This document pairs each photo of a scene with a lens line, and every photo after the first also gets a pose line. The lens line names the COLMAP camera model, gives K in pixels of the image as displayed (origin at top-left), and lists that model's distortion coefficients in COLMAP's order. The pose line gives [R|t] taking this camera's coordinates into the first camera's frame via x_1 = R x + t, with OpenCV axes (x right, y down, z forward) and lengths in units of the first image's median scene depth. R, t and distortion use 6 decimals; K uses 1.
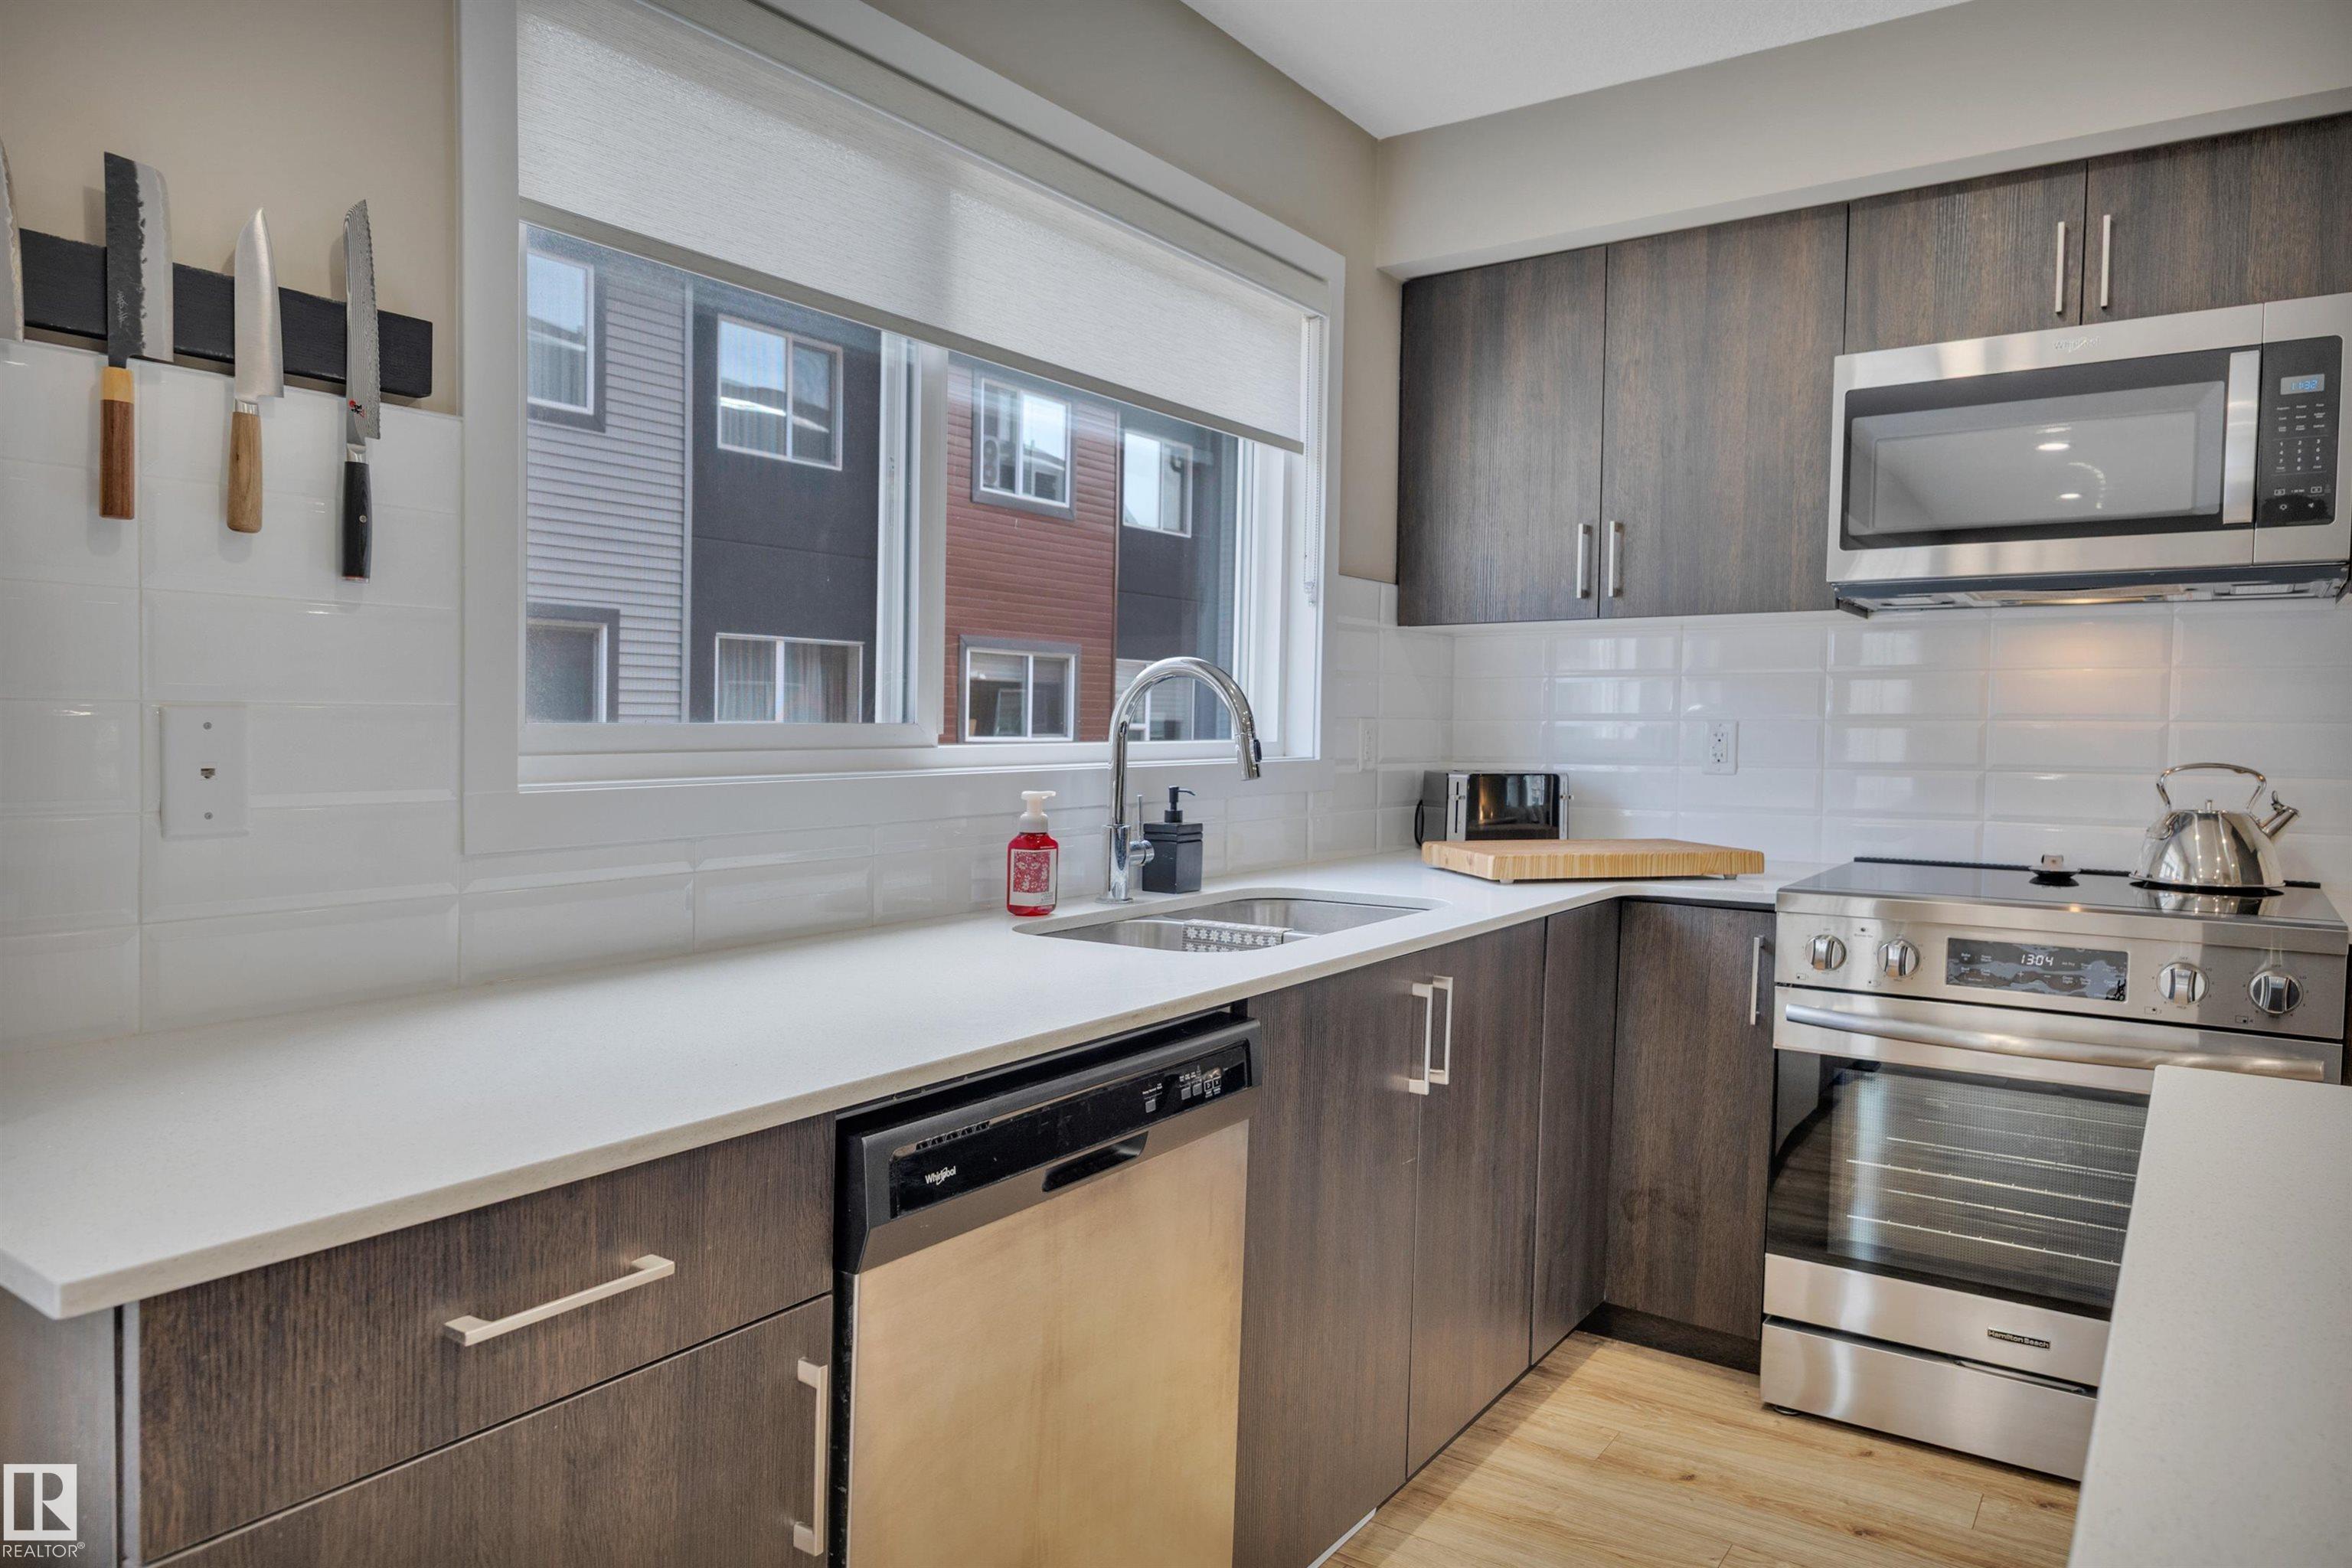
lens RADIAL K [[1503.9, 0, 1209.2], [0, 1503.9, 807.0], [0, 0, 1]] dist [0.000472, 0.000076]
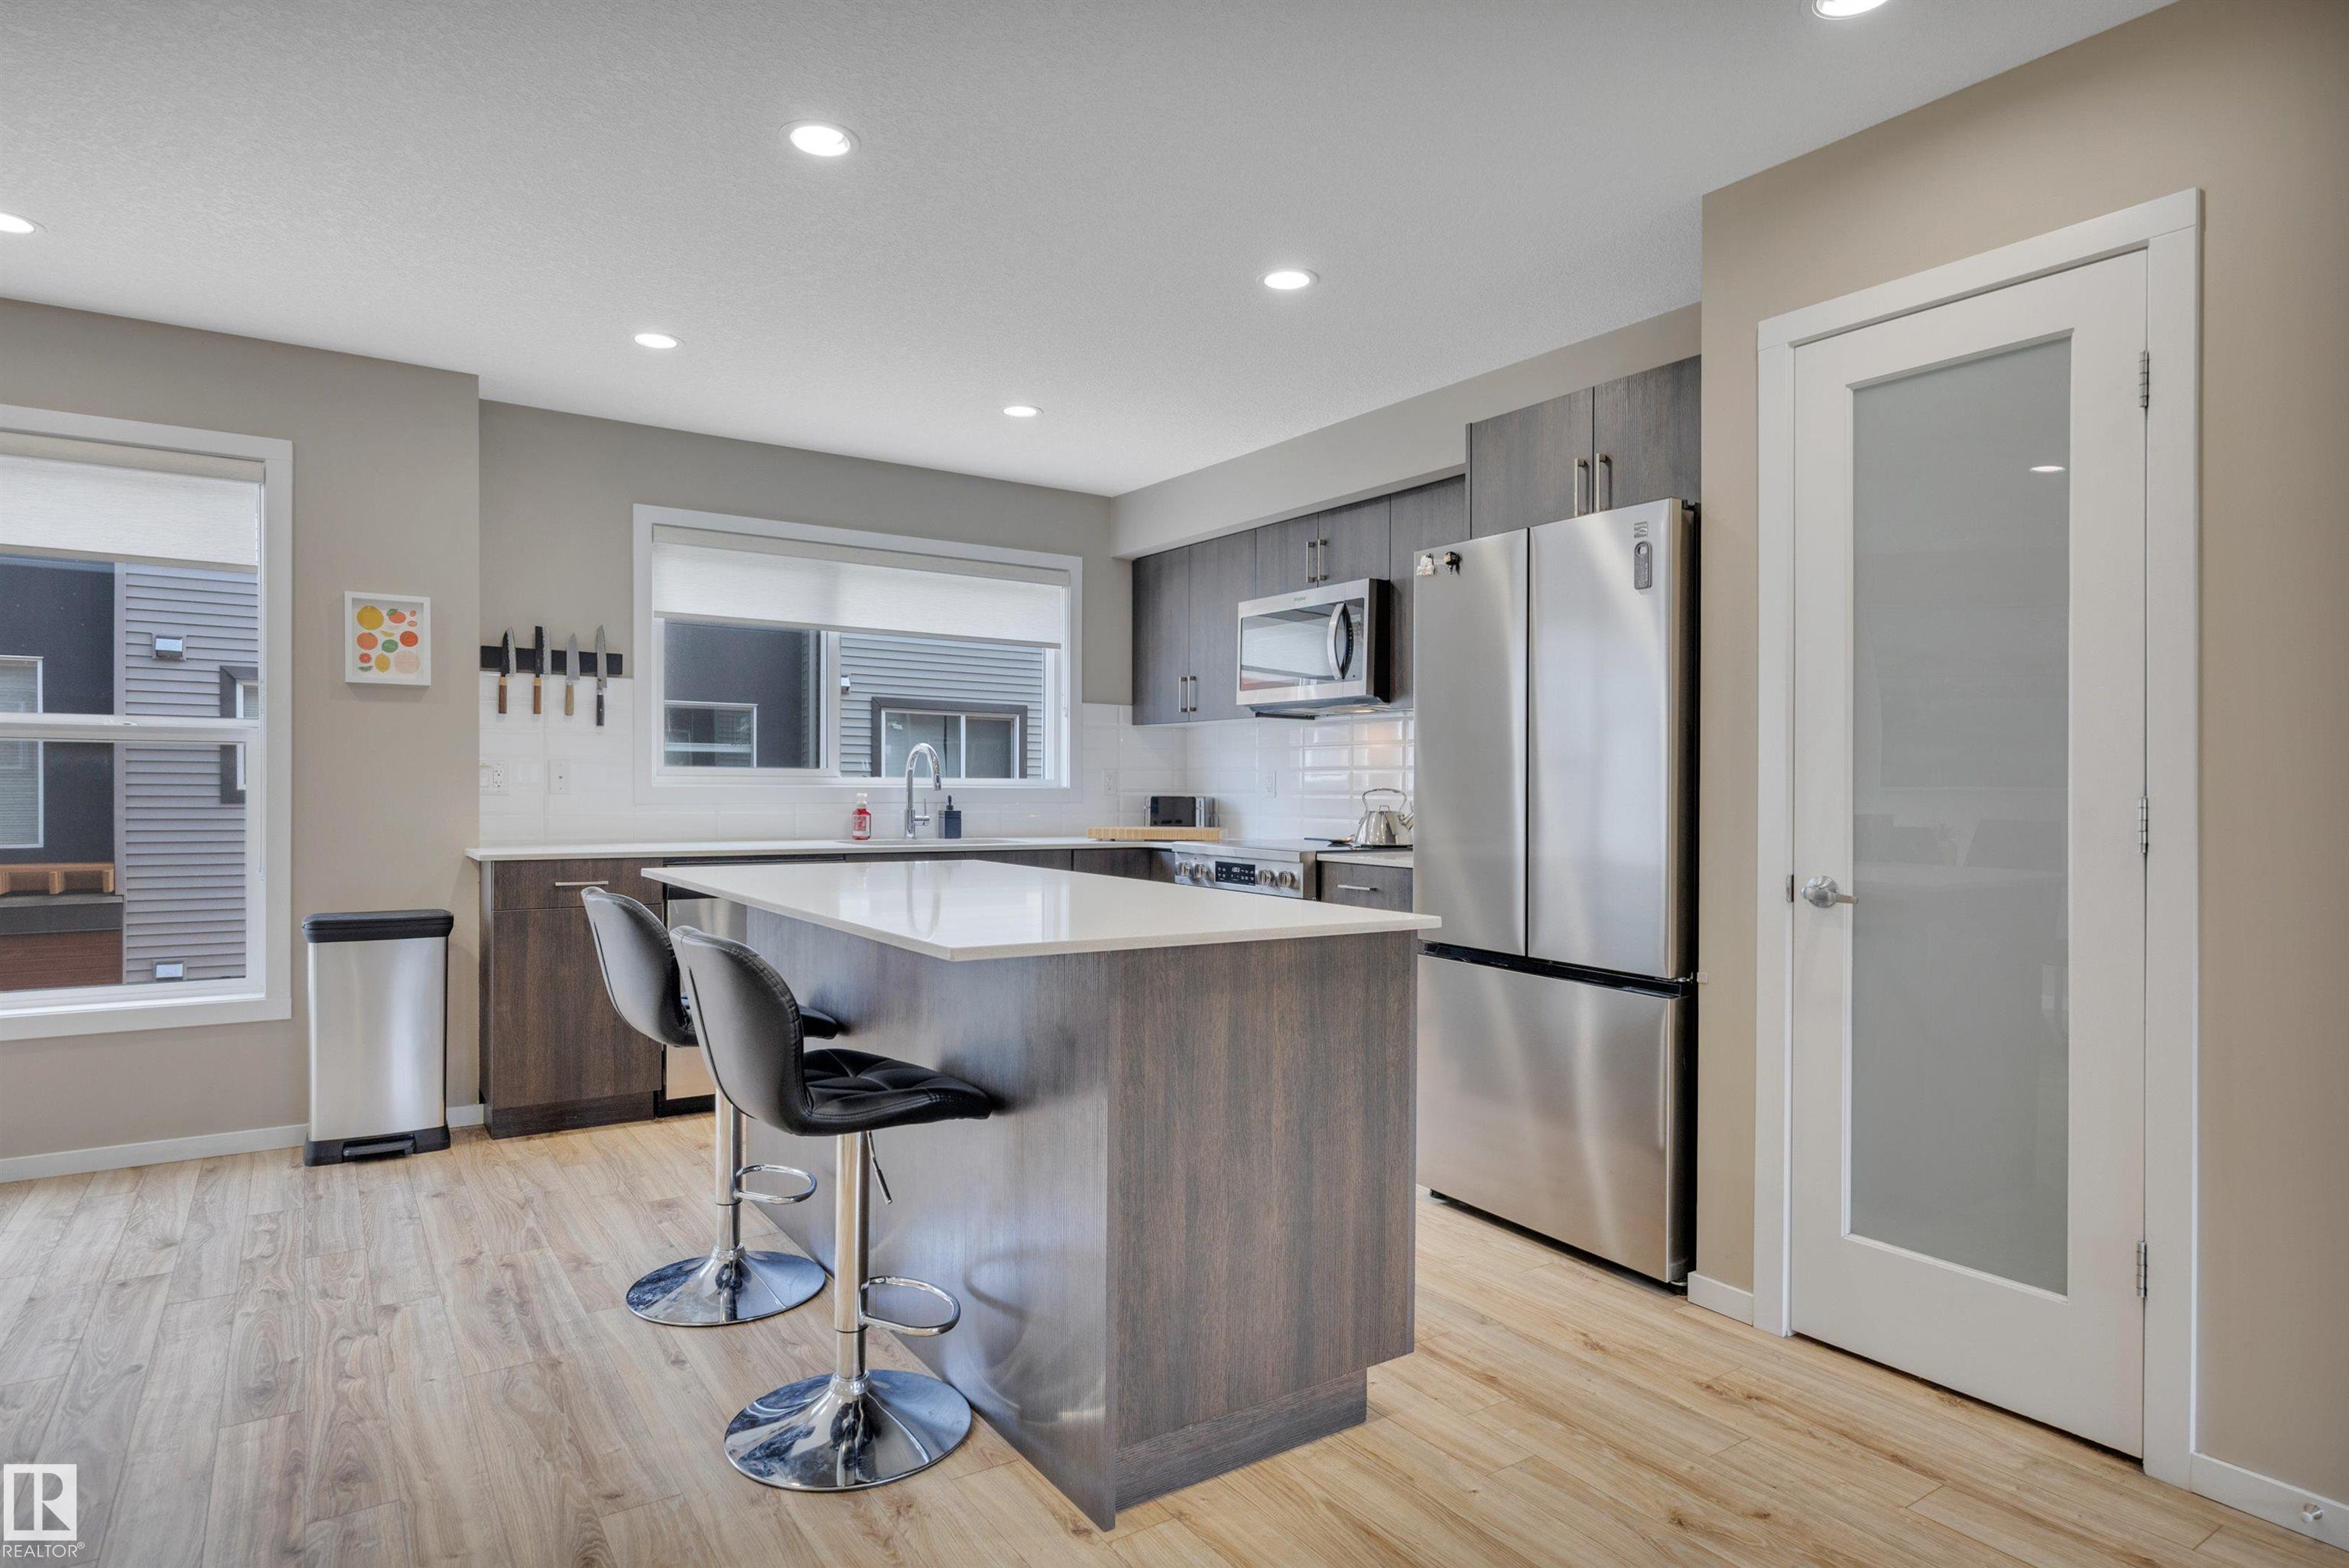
lens RADIAL K [[1290.1, 0, 1183.8], [0, 1290.1, 791.2], [0, 0, 1]] dist [-0.001606, -0.002249]
pose [[0.933696, 0.004748, -0.358034, 1.191010], [-0.023104, 0.998627, -0.047008, 0.076108], [0.357320, 0.052163, 0.932524, -0.887739]]
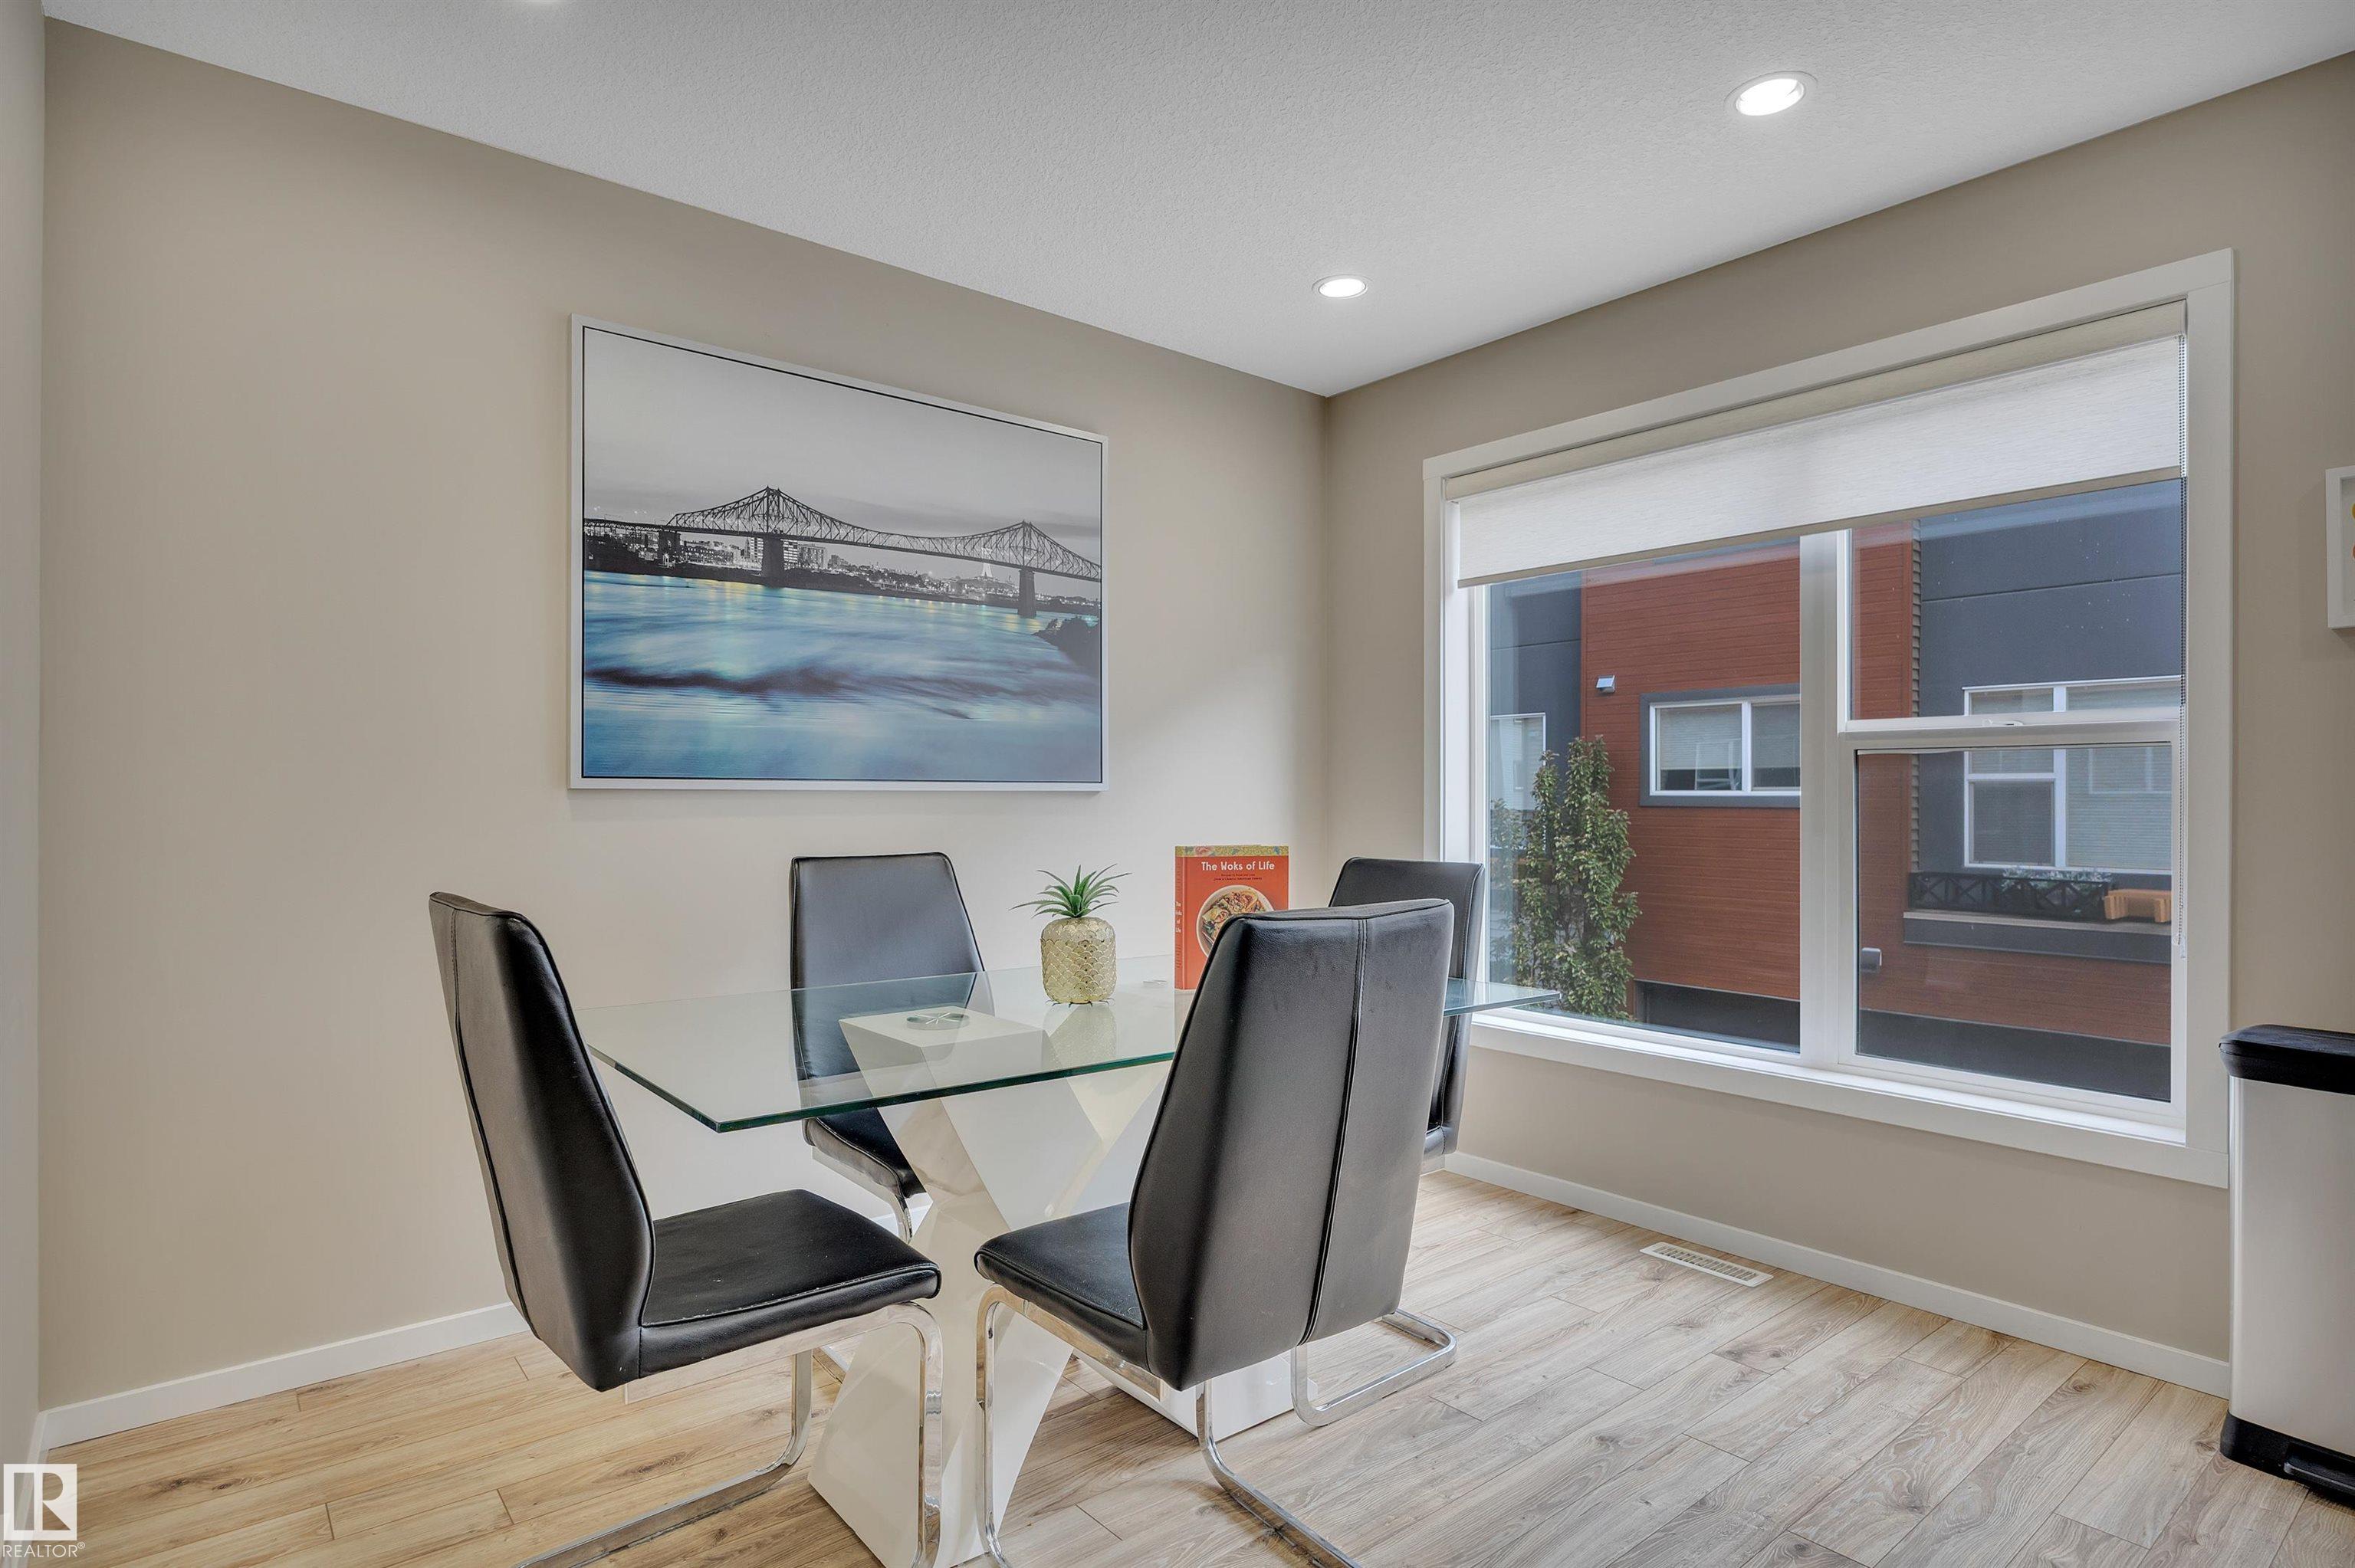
lens RADIAL K [[1239.1, 0, 1162.9], [0, 1239.1, 792.0], [0, 0, 1]] dist [-0.005193, -0.000747]
pose [[-0.274307, -0.009280, -0.961597, 0.697146], [-0.056041, 0.998408, 0.006351, 0.047130], [0.960008, 0.055631, -0.274390, -0.297740]]
